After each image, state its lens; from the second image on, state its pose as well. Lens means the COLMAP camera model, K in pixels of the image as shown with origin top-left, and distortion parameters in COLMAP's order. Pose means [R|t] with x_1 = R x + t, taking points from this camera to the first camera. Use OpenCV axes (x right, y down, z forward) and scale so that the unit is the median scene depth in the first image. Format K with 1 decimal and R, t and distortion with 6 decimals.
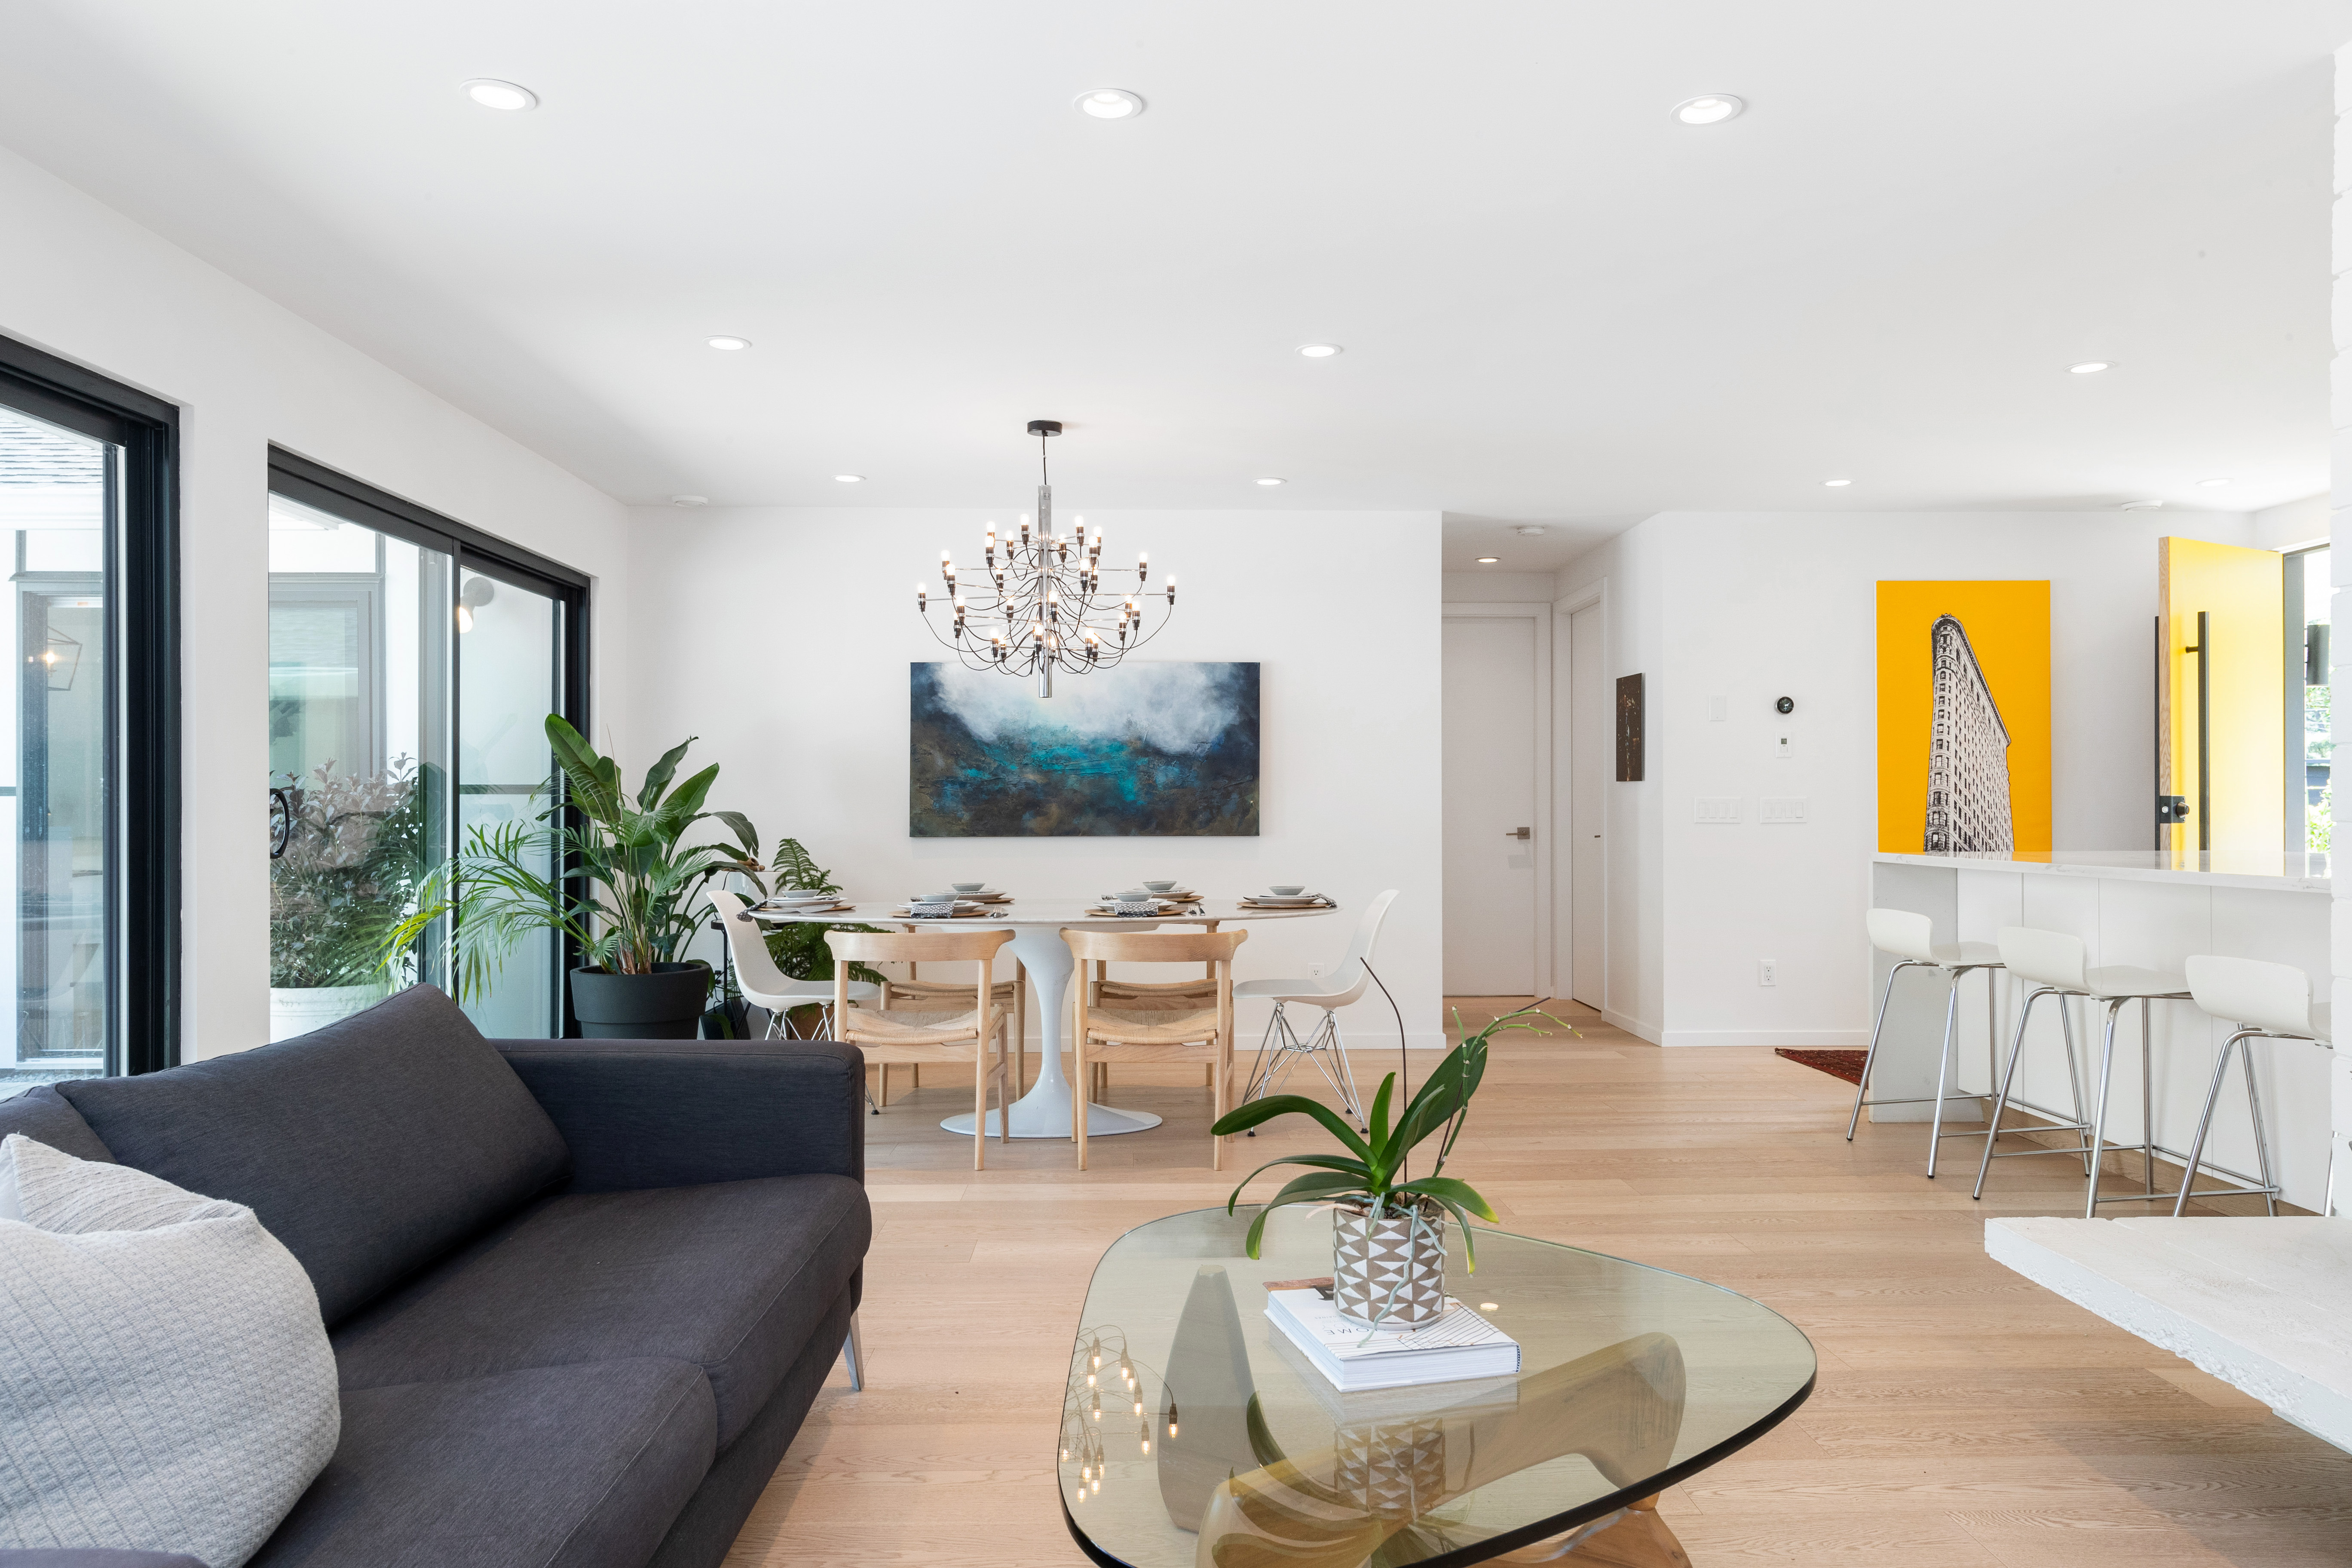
lens RADIAL K [[1529.8, 0, 1176.0], [0, 1529.8, 784.0], [0, 0, 1]] dist [0.019793, 0.000443]
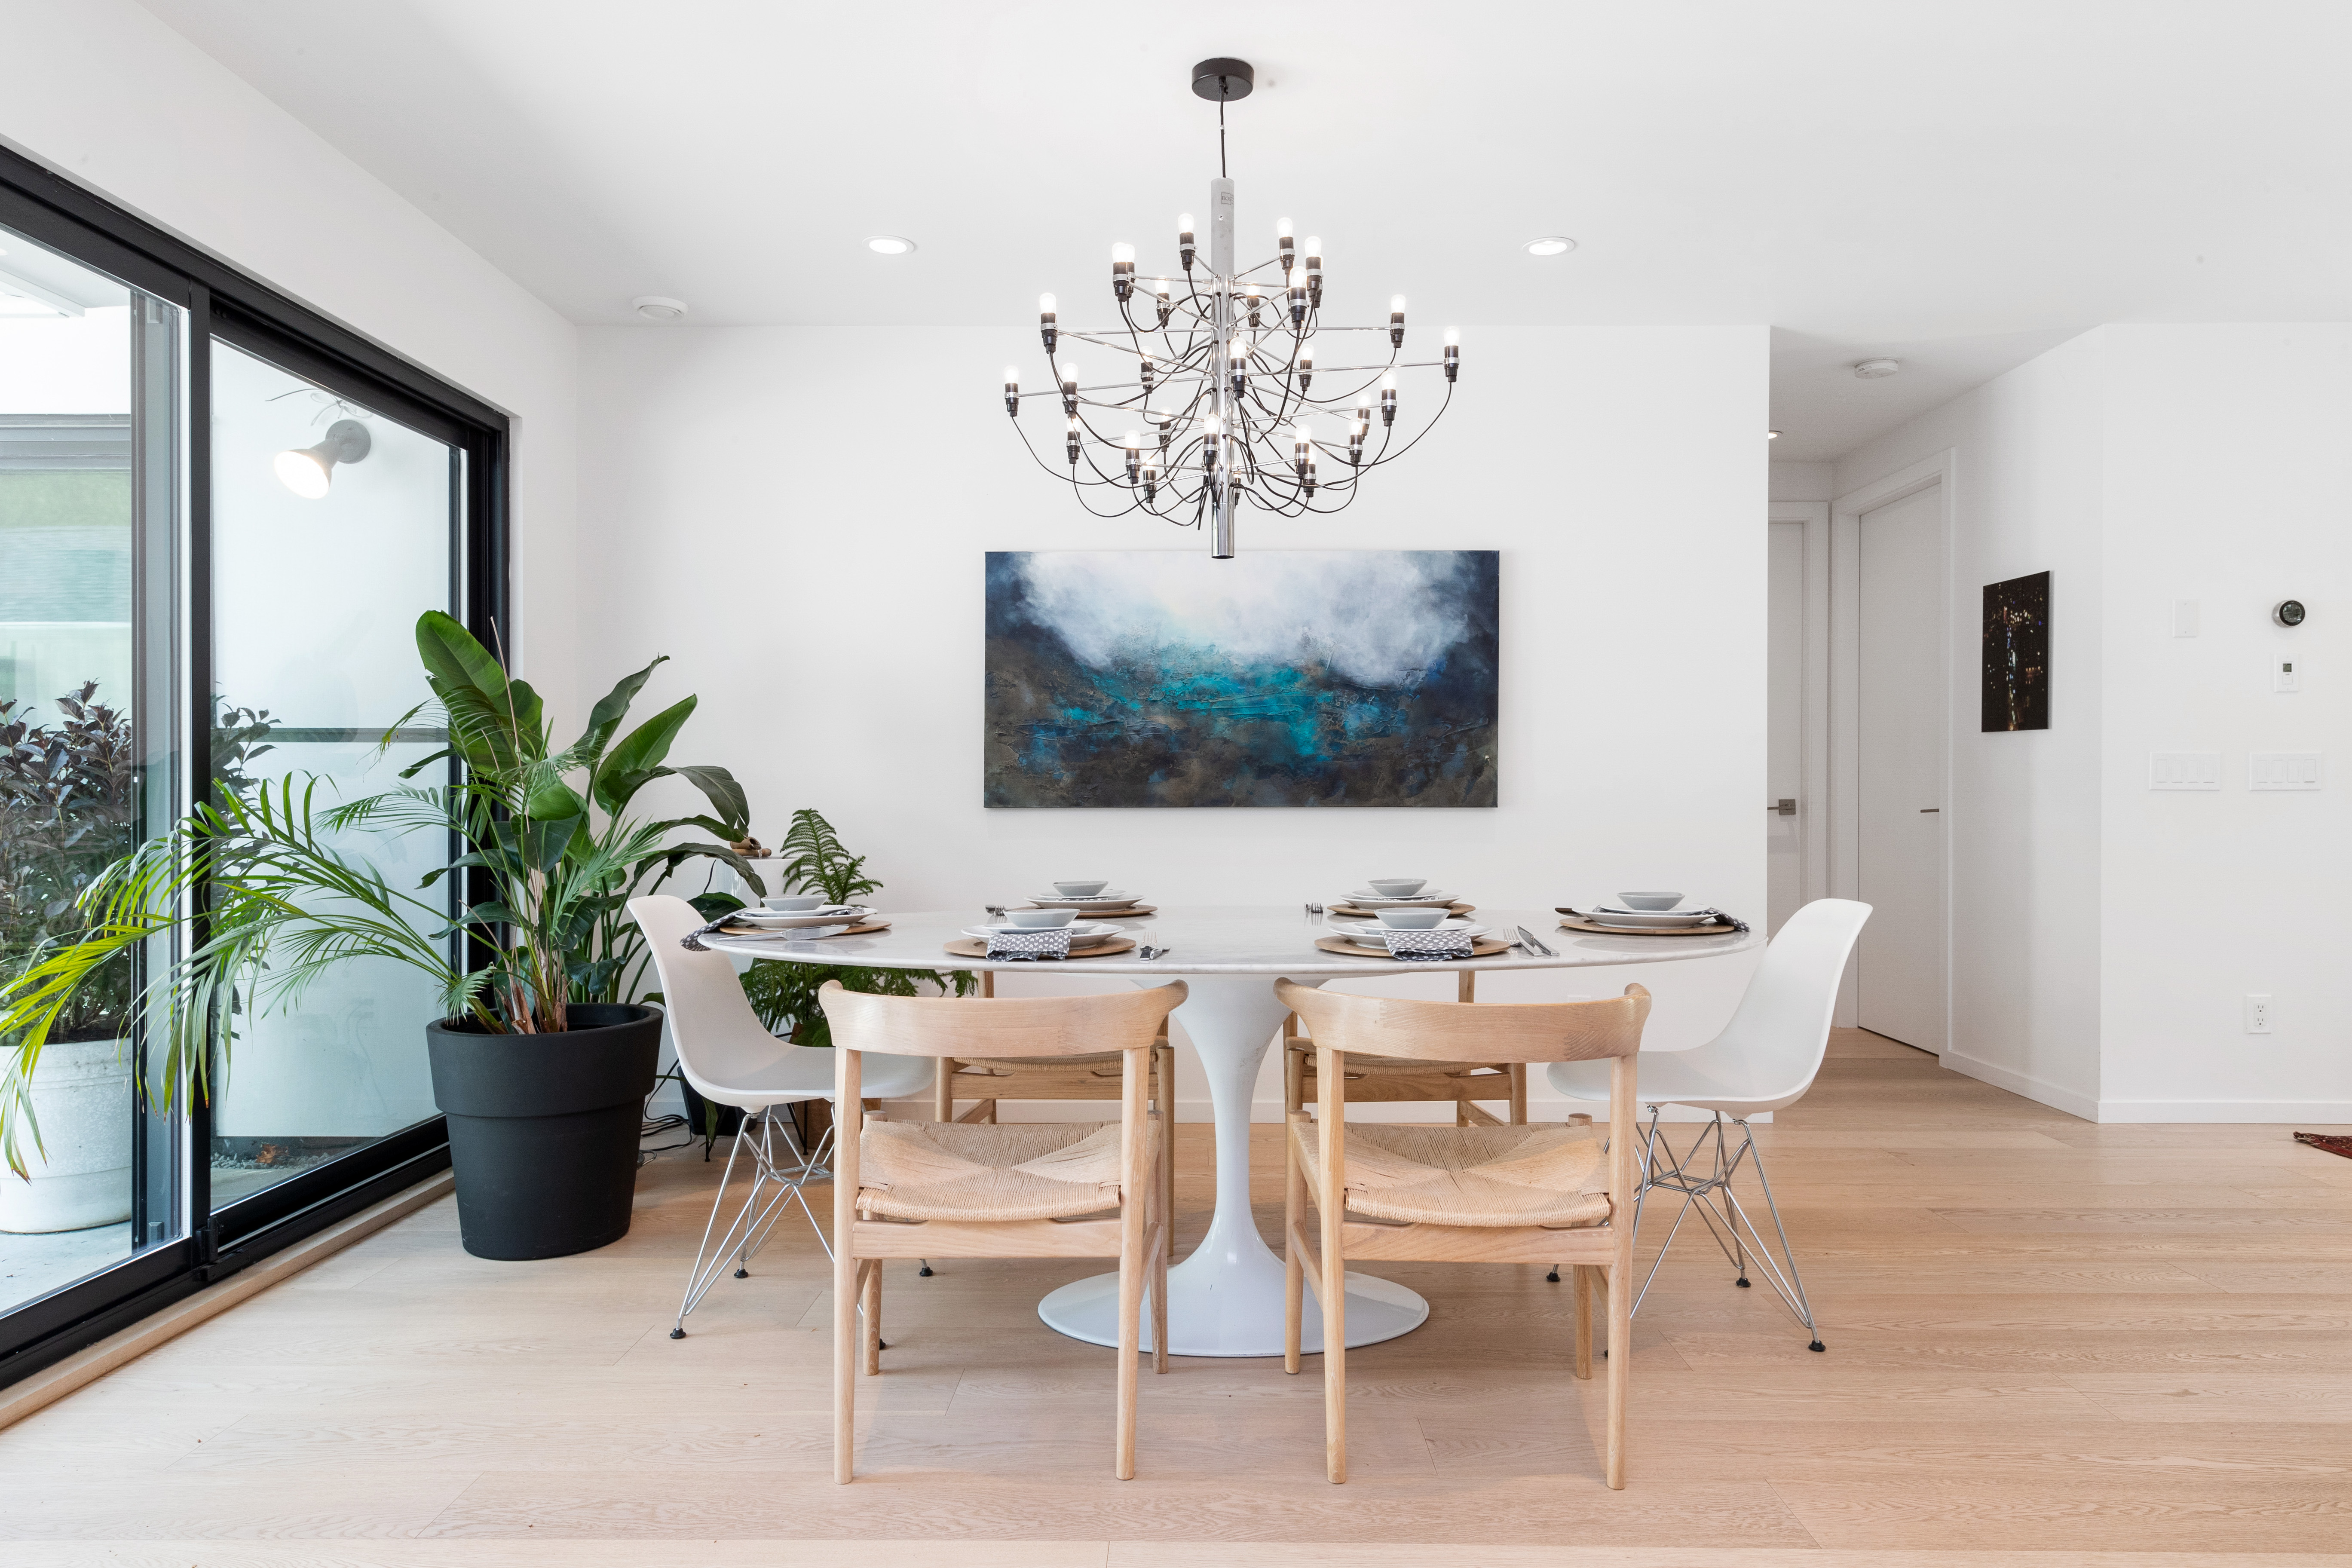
lens RADIAL K [[1454.5, 0, 1176.0], [0, 1454.5, 784.0], [0, 0, 1]] dist [0.004441, 0.001126]
pose [[0.999145, 0.001607, -0.041321, -0.061452], [-0.001099, 0.999924, 0.012309, 0.015884], [0.041338, -0.012253, 0.999070, 0.353781]]
